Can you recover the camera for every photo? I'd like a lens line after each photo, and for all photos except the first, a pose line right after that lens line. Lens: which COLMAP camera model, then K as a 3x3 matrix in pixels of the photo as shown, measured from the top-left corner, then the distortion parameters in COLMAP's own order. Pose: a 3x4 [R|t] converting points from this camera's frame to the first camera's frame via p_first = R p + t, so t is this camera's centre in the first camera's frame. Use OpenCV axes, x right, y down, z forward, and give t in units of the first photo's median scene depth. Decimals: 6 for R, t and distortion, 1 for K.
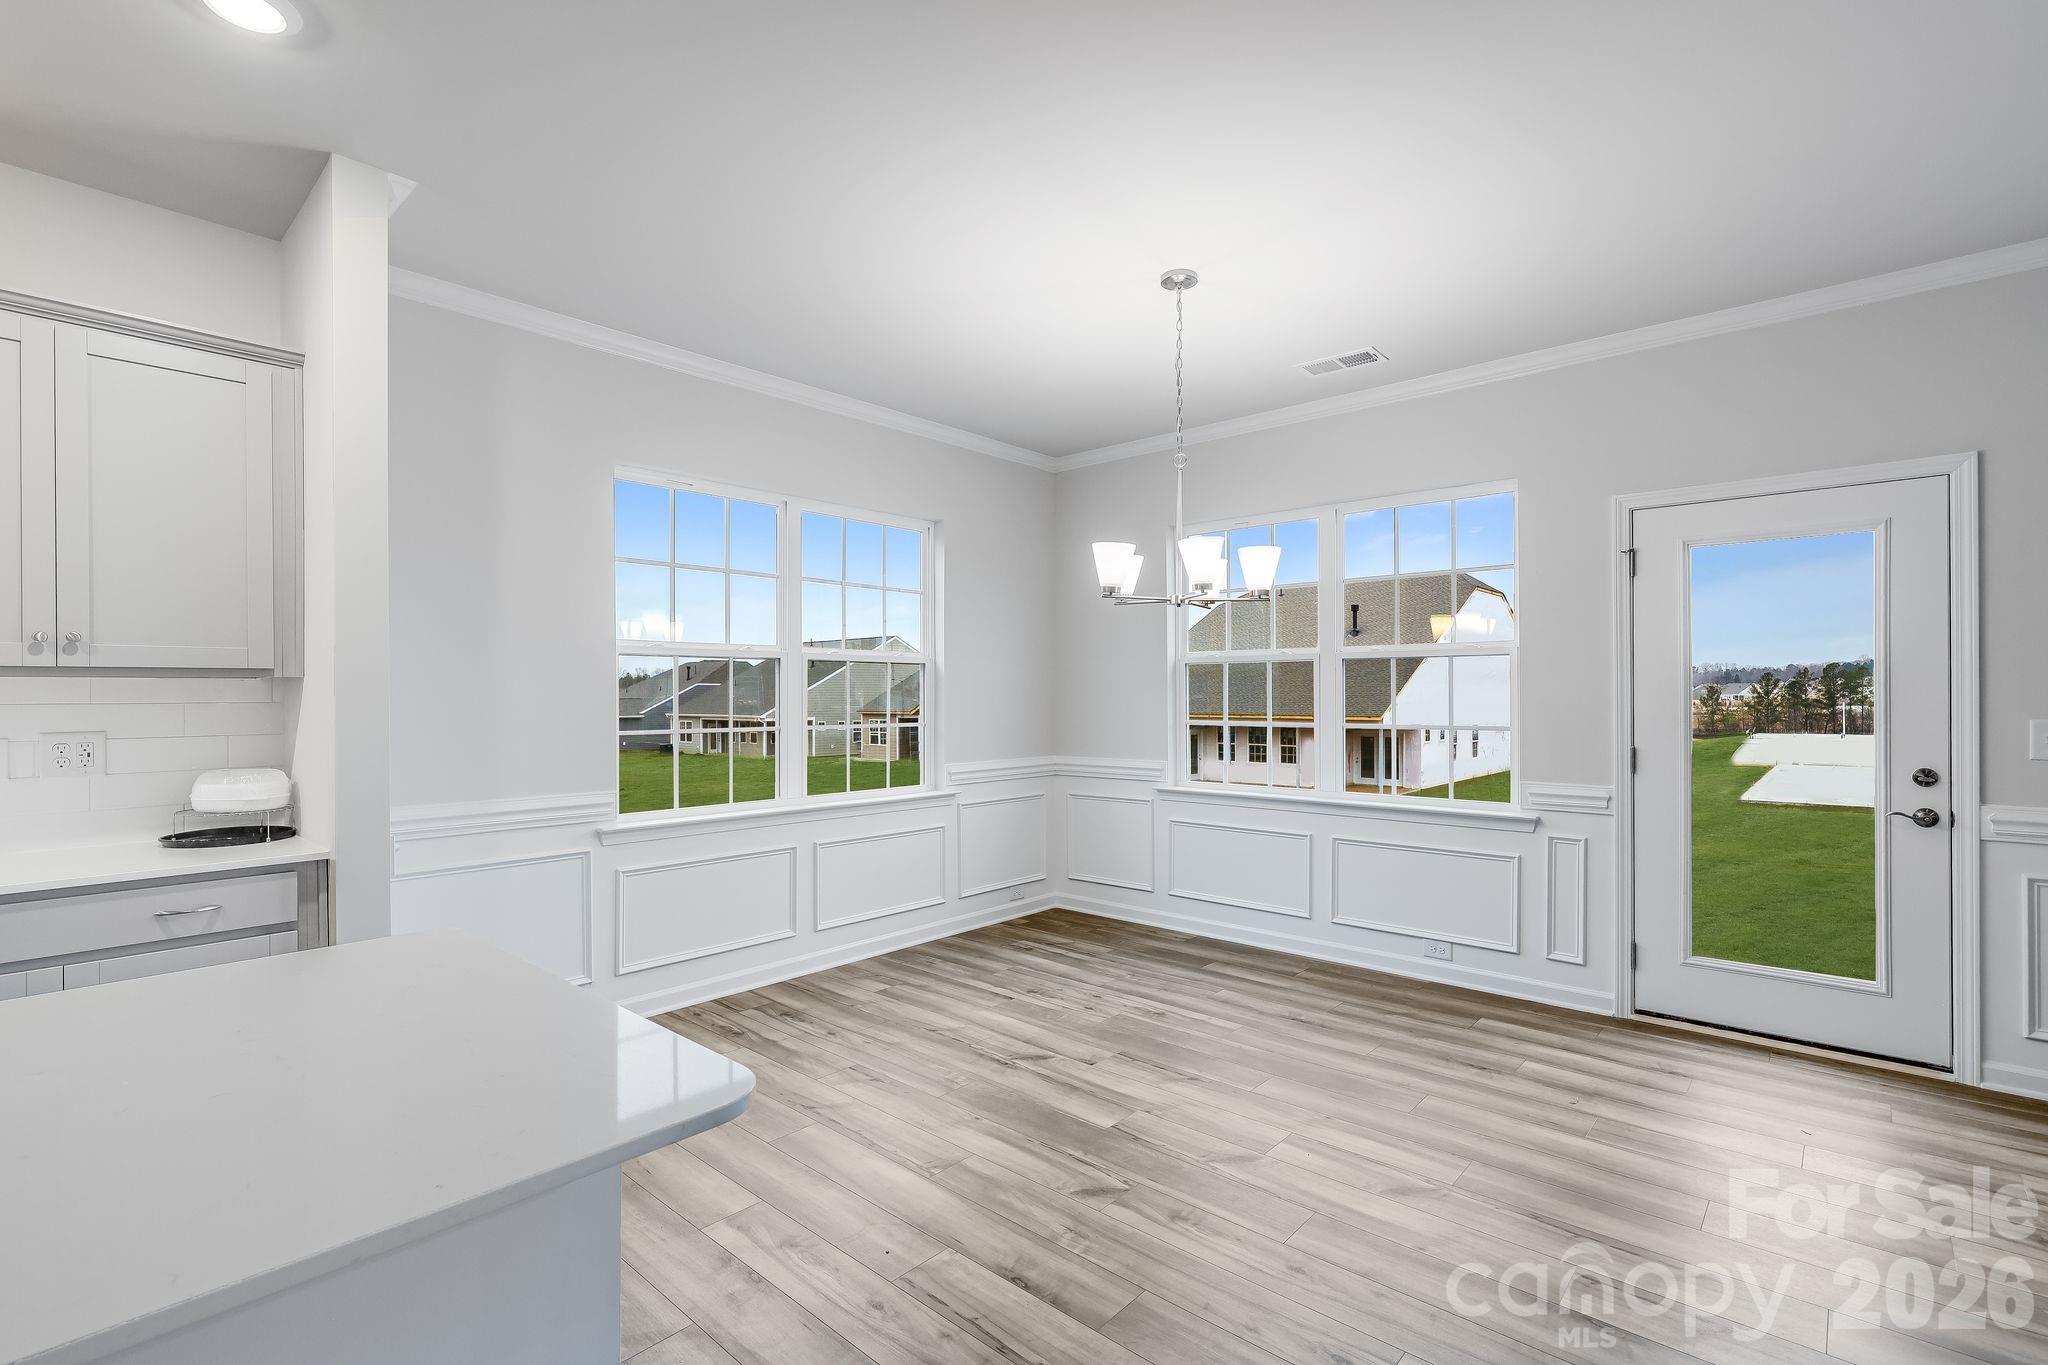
lens RADIAL K [[927.3, 0, 1031.8], [0, 927.3, 692.4], [0, 0, 1]] dist [-0.002434, 0.000622]
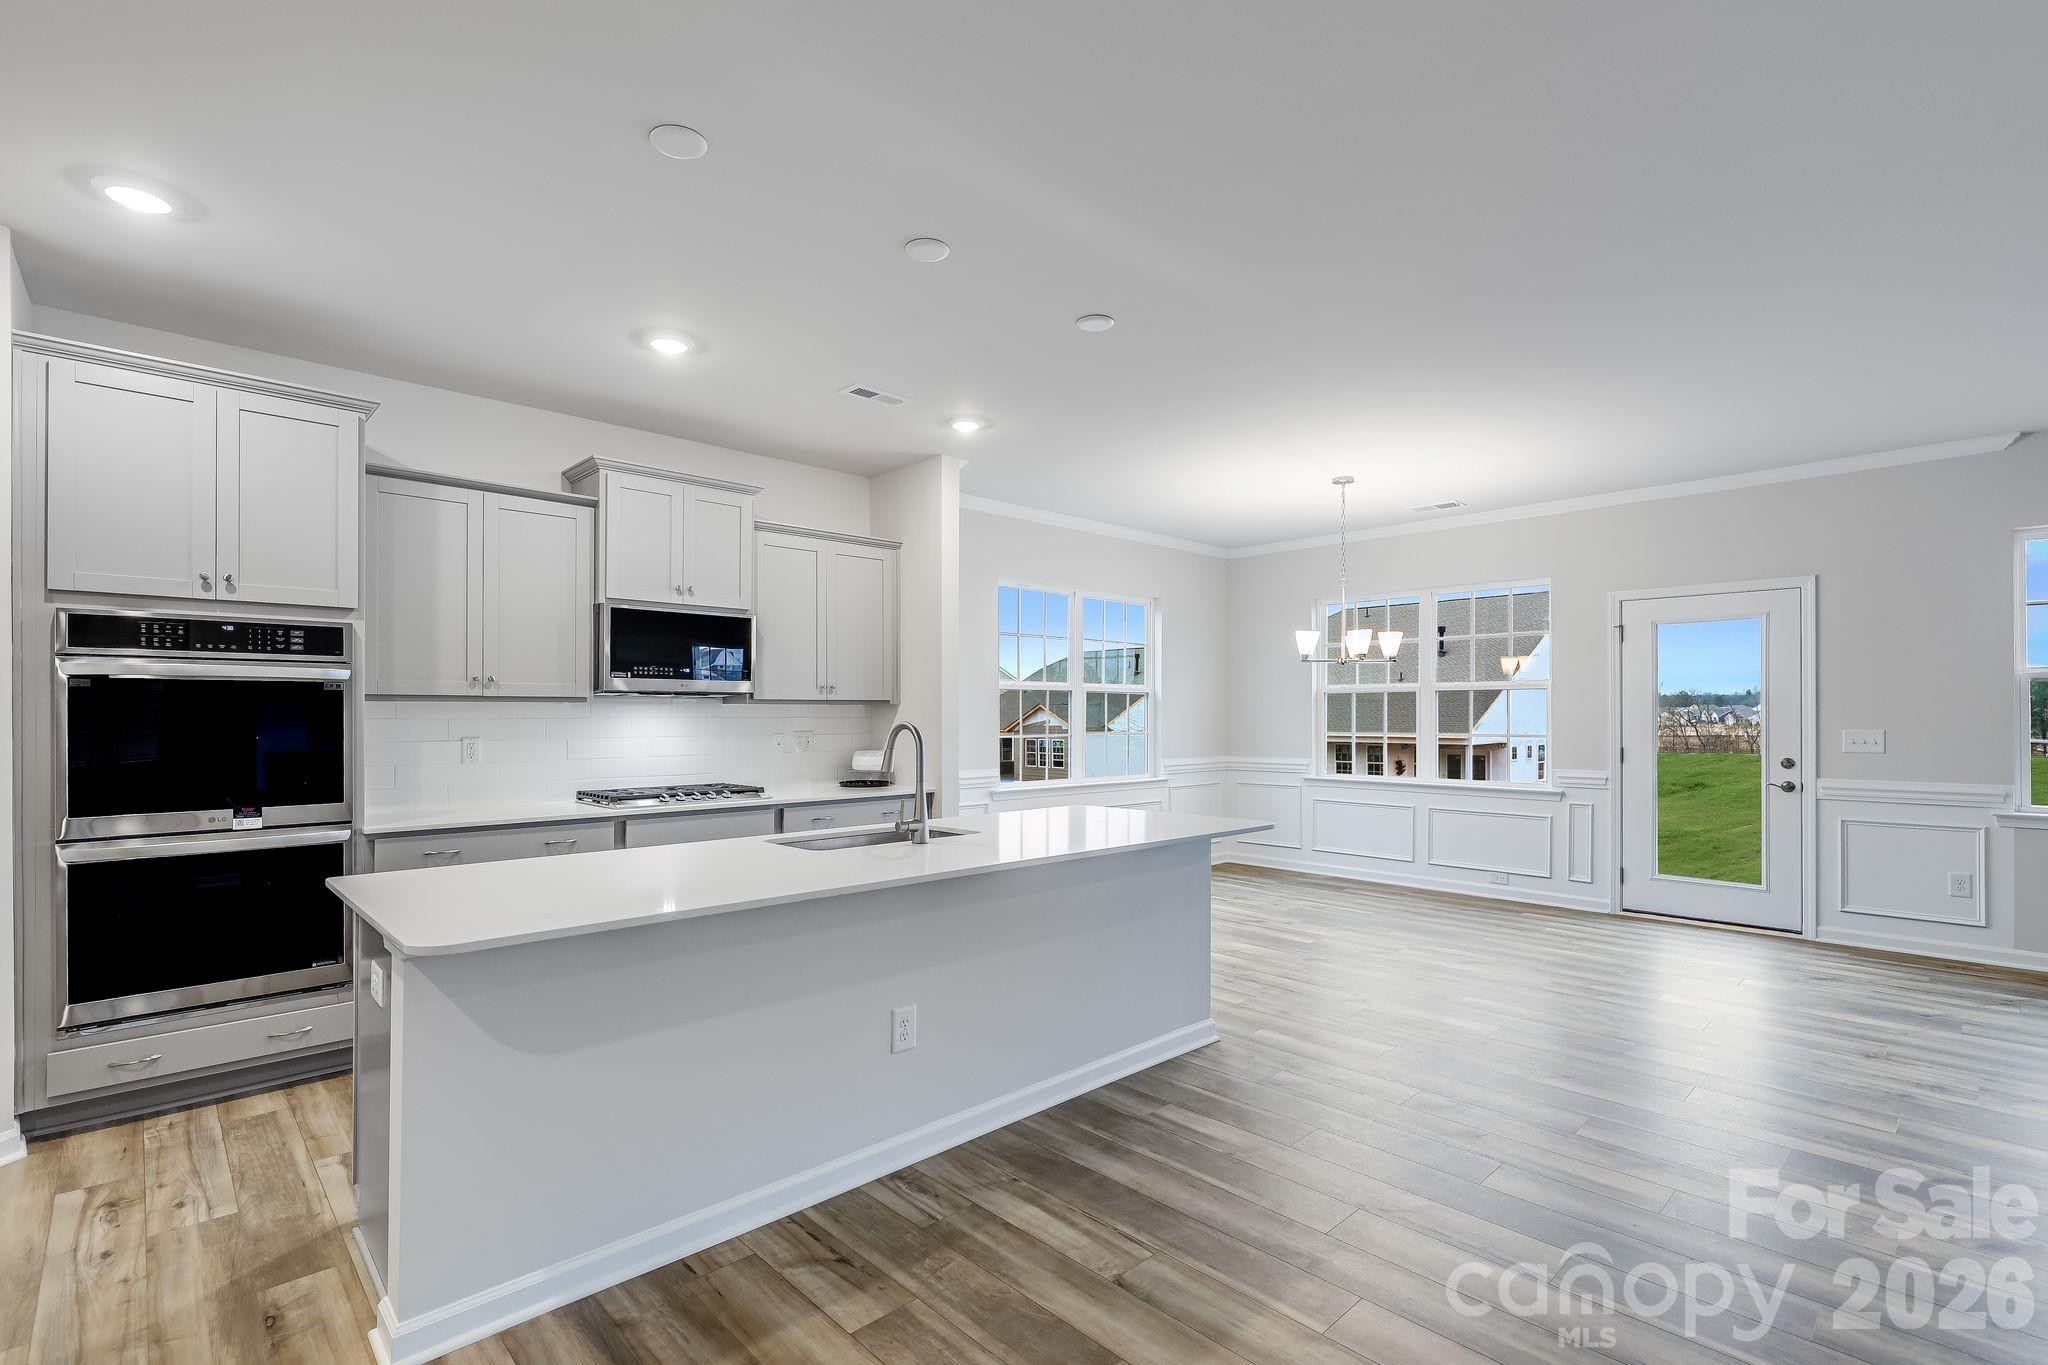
lens RADIAL K [[951.4, 0, 1026.9], [0, 951.4, 713.0], [0, 0, 1]] dist [0.004221, -0.001988]
pose [[0.996609, 0.002703, -0.082234, -0.250203], [-0.002530, 0.999994, 0.002211, -0.001492], [0.082239, -0.001995, 0.996611, -0.744148]]
